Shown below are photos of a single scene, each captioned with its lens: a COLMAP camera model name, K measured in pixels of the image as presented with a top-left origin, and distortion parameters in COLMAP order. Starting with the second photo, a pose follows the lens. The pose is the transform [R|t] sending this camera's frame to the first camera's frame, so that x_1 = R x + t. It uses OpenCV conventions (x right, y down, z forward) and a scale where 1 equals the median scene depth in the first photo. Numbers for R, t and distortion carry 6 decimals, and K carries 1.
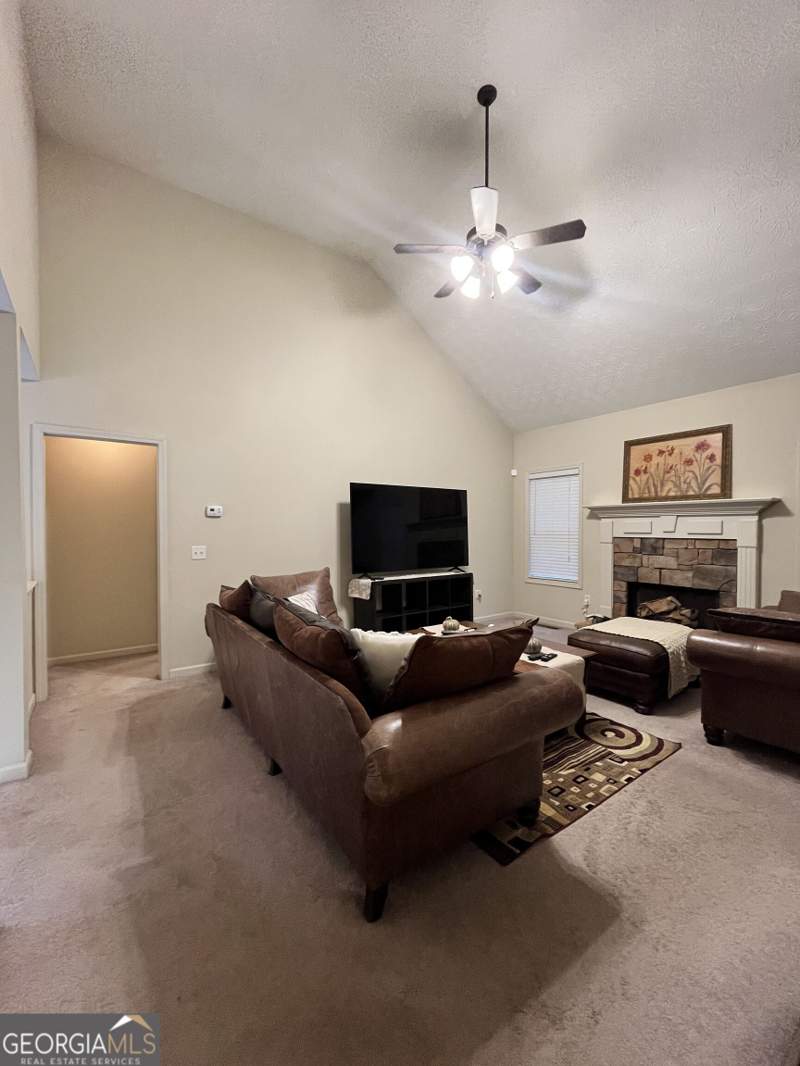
lens RADIAL K [[427.8, 0, 401.3], [0, 427.8, 530.2], [0, 0, 1]] dist [0.000442, 0.000051]
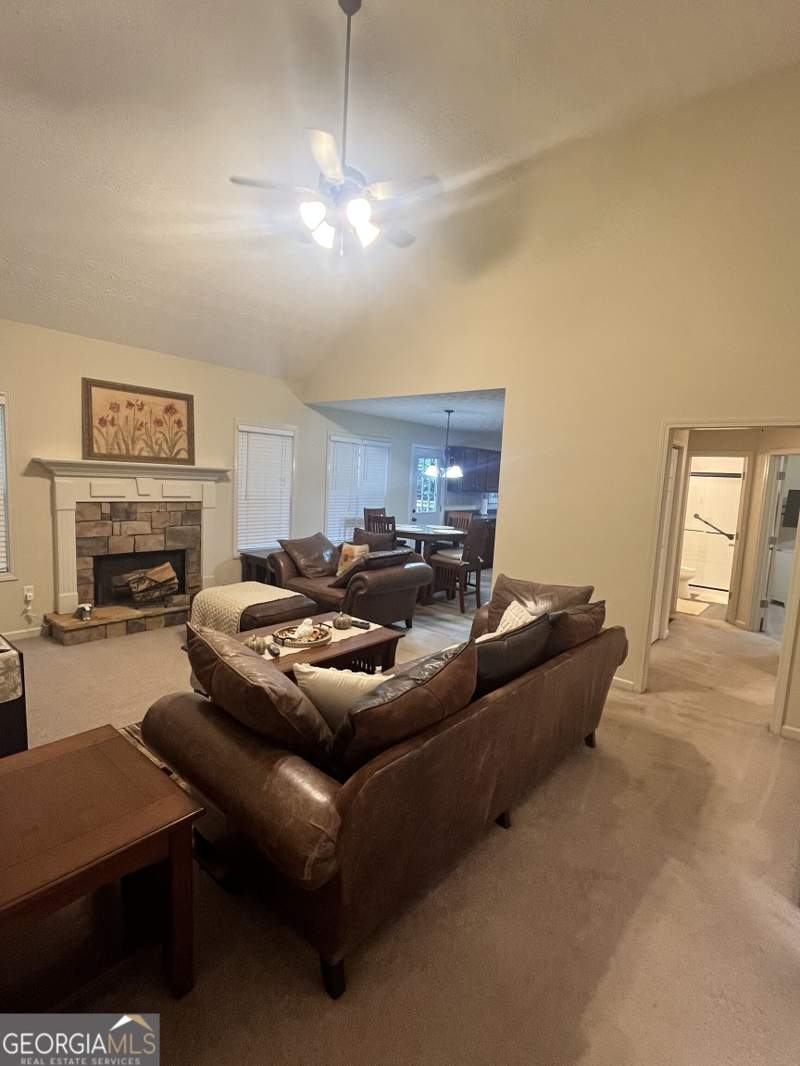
lens RADIAL K [[504.8, 0, 400.8], [0, 504.8, 536.3], [0, 0, 1]] dist [0.000168, -0.000008]
pose [[-0.231891, -0.133036, 0.963602, -0.571721], [-0.050755, 0.990909, 0.124592, -0.072337], [-0.971417, -0.020016, -0.236535, 0.710820]]
